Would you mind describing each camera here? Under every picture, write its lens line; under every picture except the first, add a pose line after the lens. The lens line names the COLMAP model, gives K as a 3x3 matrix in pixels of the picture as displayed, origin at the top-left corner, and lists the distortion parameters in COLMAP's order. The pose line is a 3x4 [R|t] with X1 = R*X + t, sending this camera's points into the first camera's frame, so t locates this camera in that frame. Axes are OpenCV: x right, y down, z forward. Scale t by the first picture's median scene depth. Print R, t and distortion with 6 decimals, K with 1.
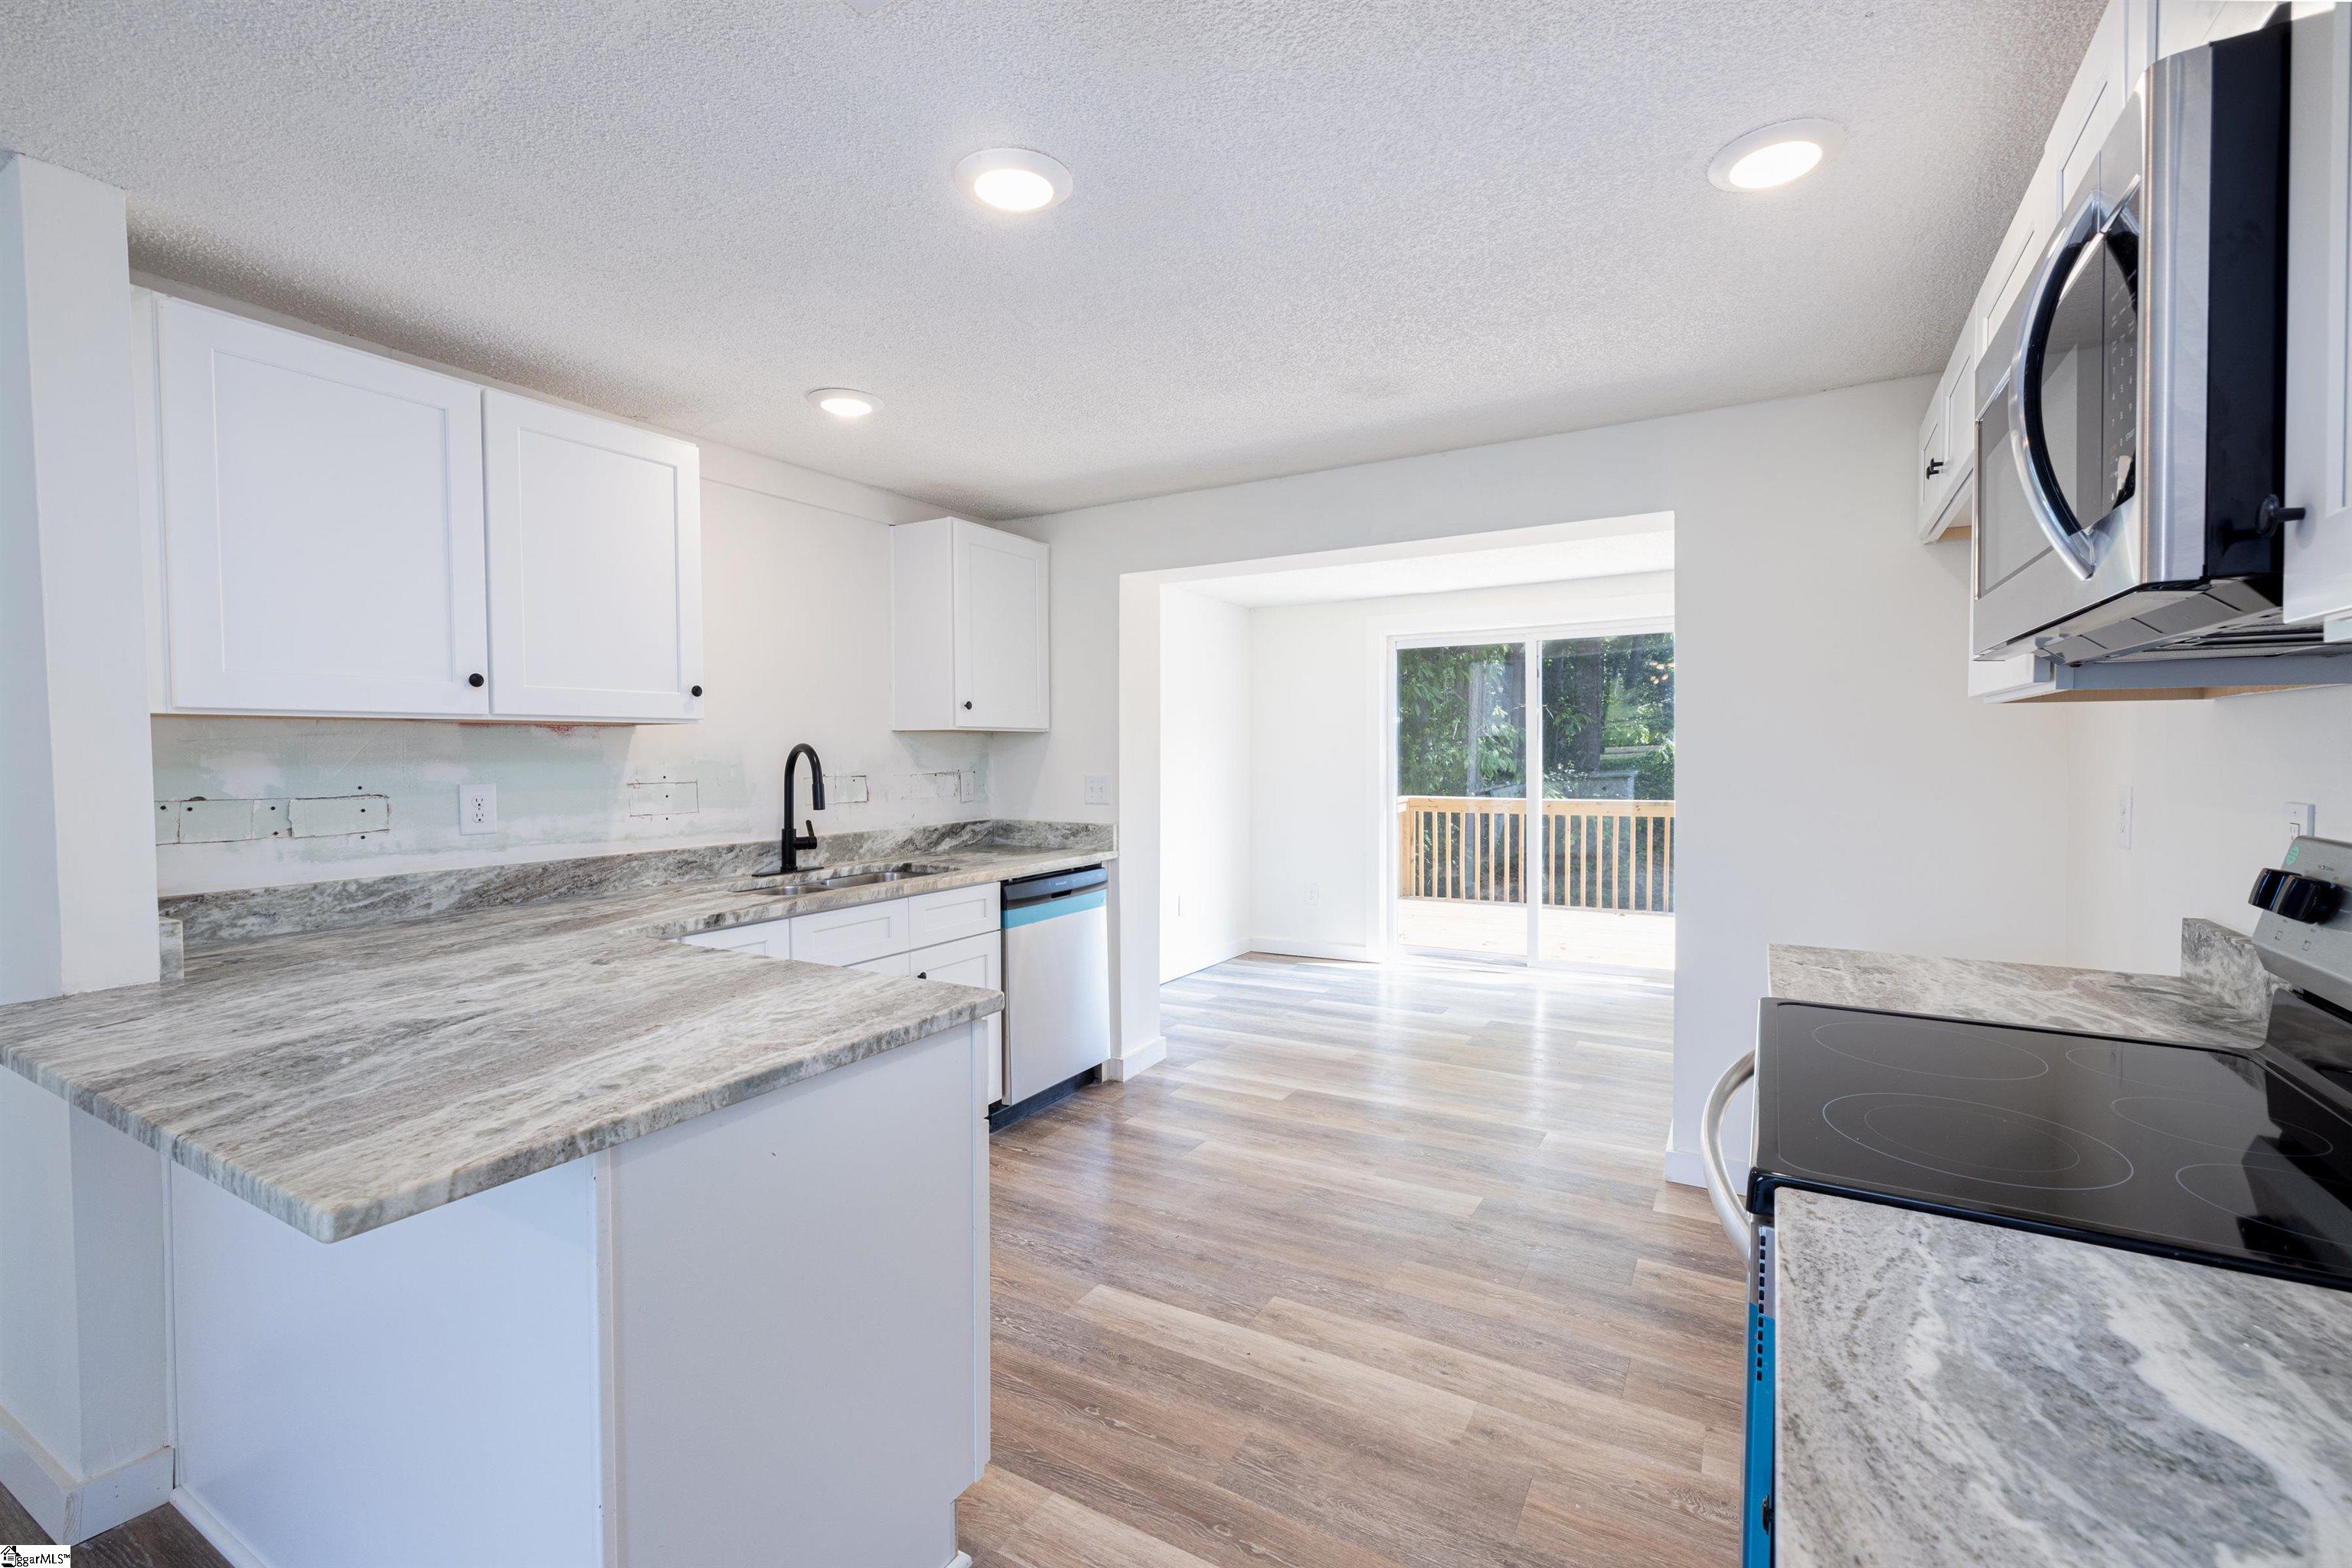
lens RADIAL K [[1001.9, 0, 1178.7], [0, 1001.9, 771.6], [0, 0, 1]] dist [0.000101, -0.000117]
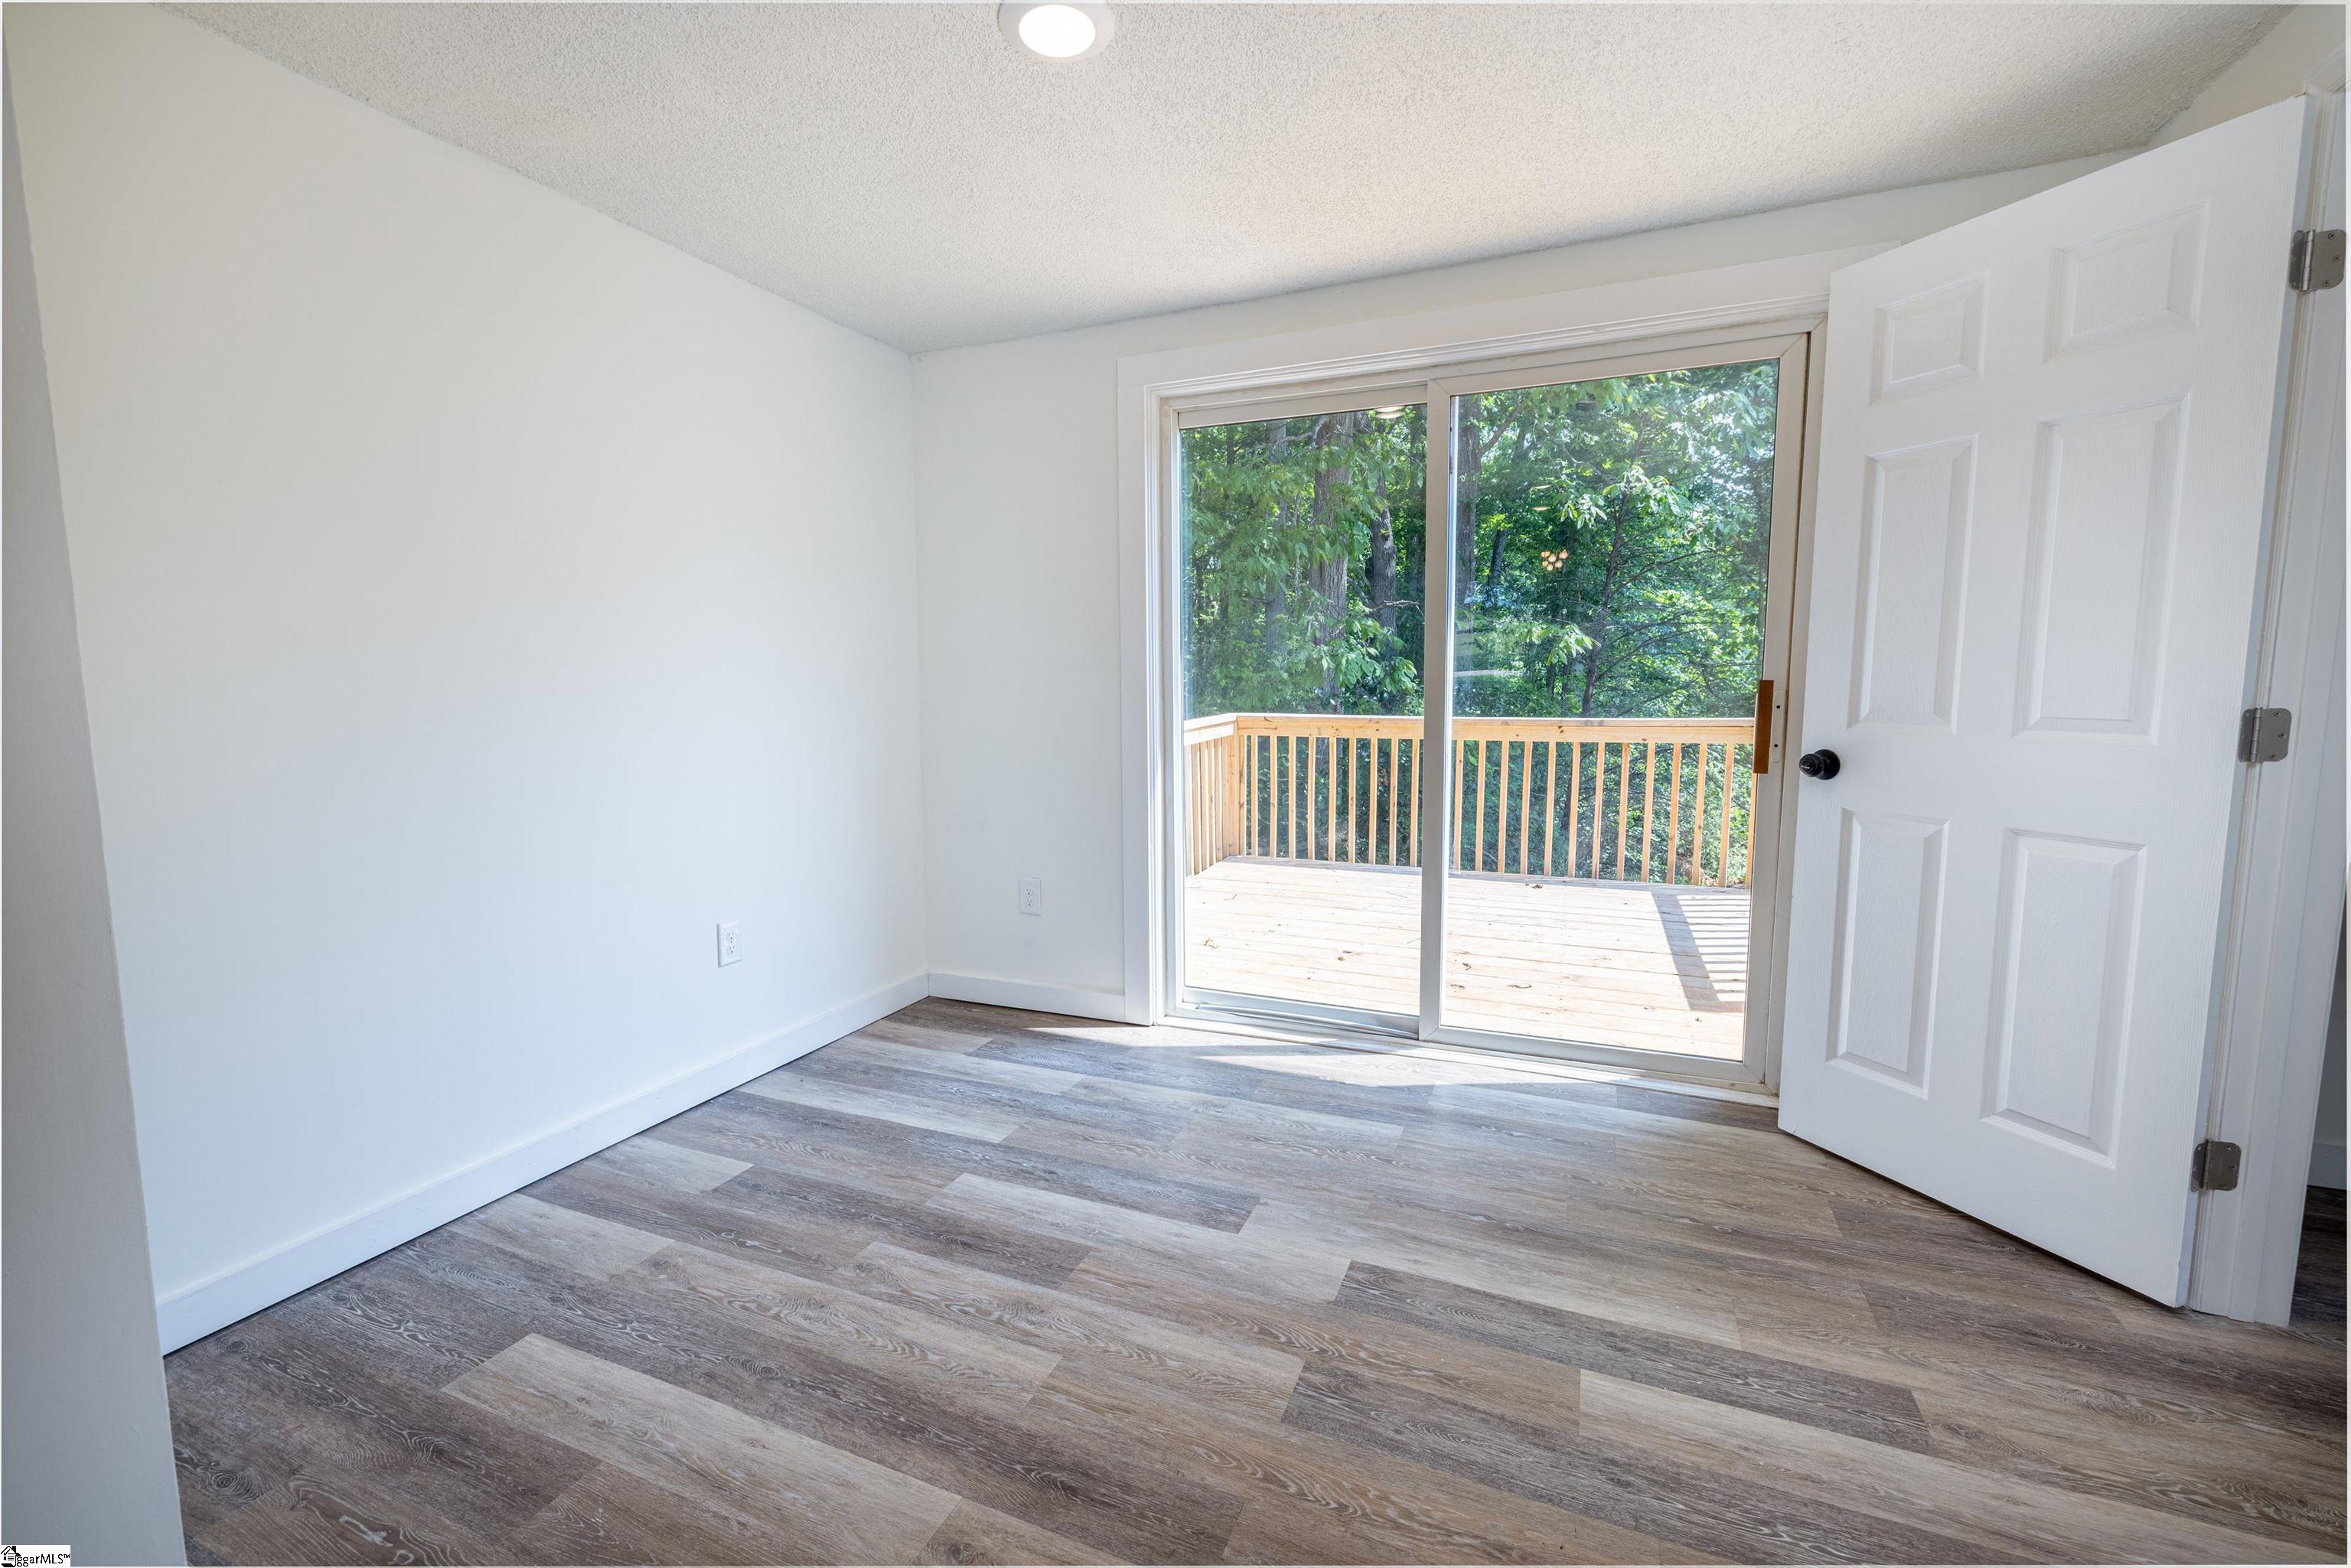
lens RADIAL K [[1001.5, 0, 1178.2], [0, 1001.5, 771.6], [0, 0, 1]] dist [0.000101, -0.000117]
pose [[0.990657, -0.009328, 0.136055, 0.326188], [-0.001724, 0.996722, 0.080890, 0.027947], [-0.136363, -0.080368, 0.987394, 1.081847]]
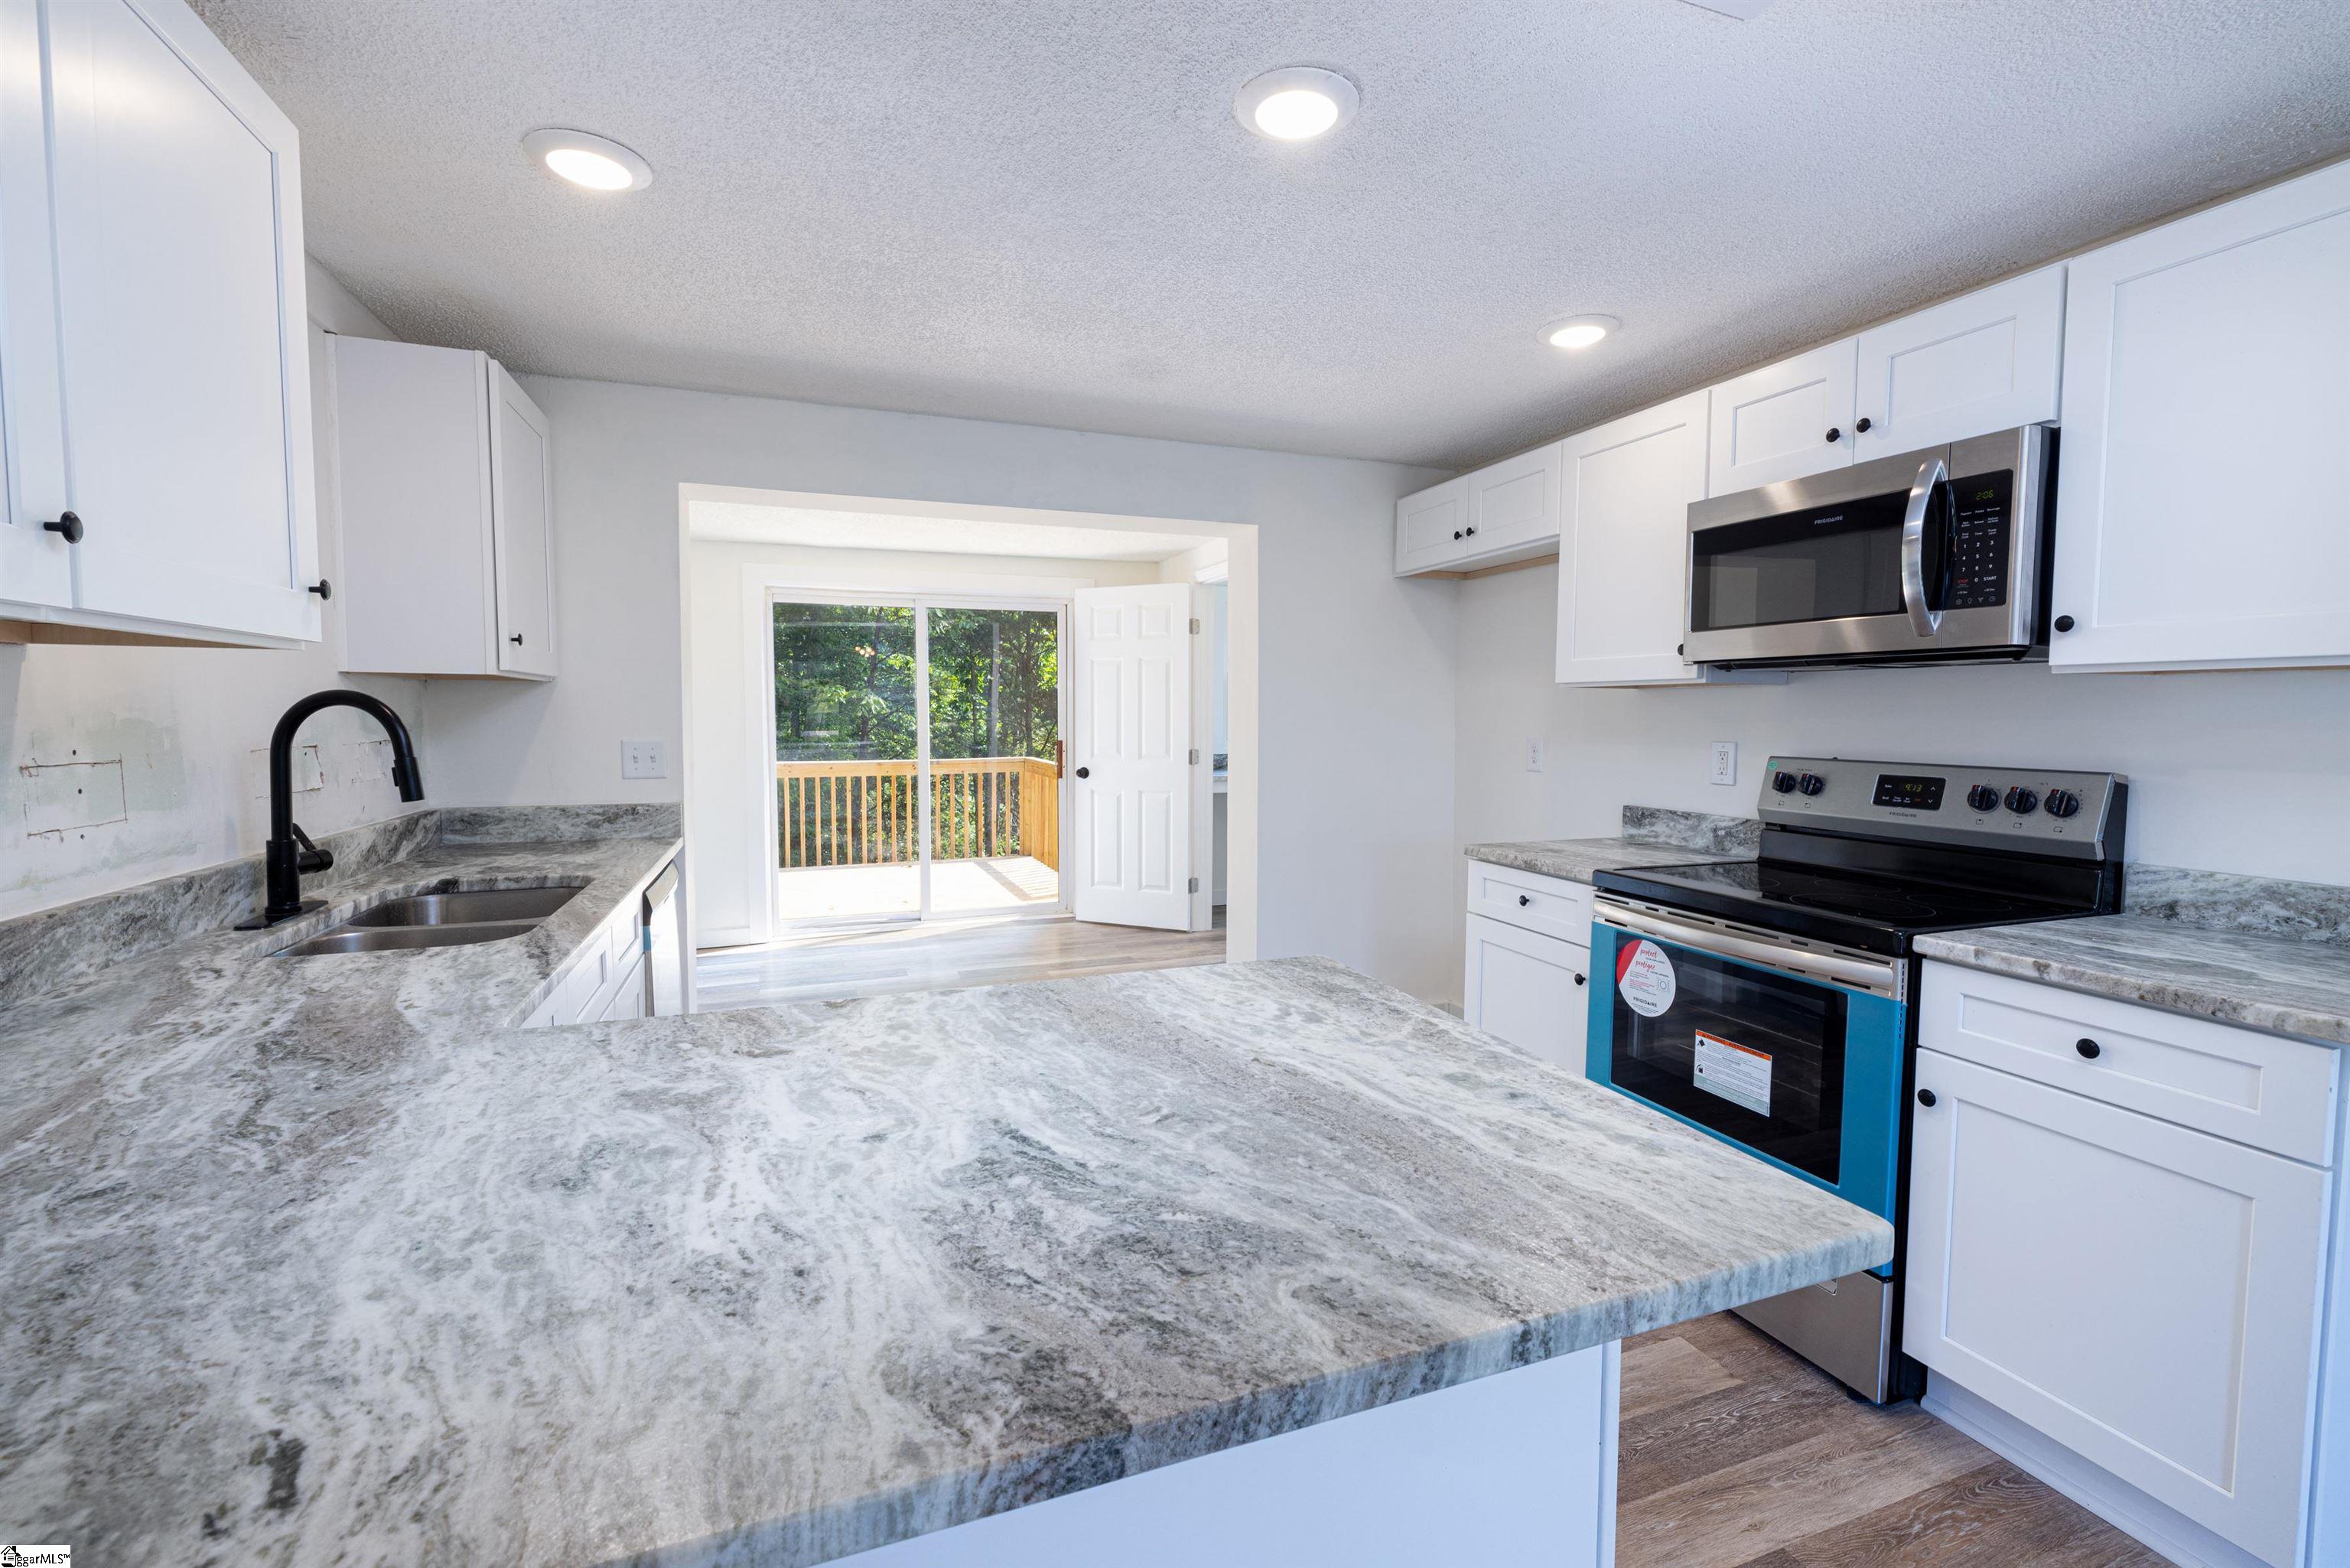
lens RADIAL K [[1001.0, 0, 1177.7], [0, 1001.0, 771.6], [0, 0, 1]] dist [0.000101, -0.000117]
pose [[0.624920, -0.035812, 0.779867, -0.608740], [0.007437, 0.999175, 0.039922, -0.000110], [-0.780654, -0.019148, 0.624670, 0.300305]]
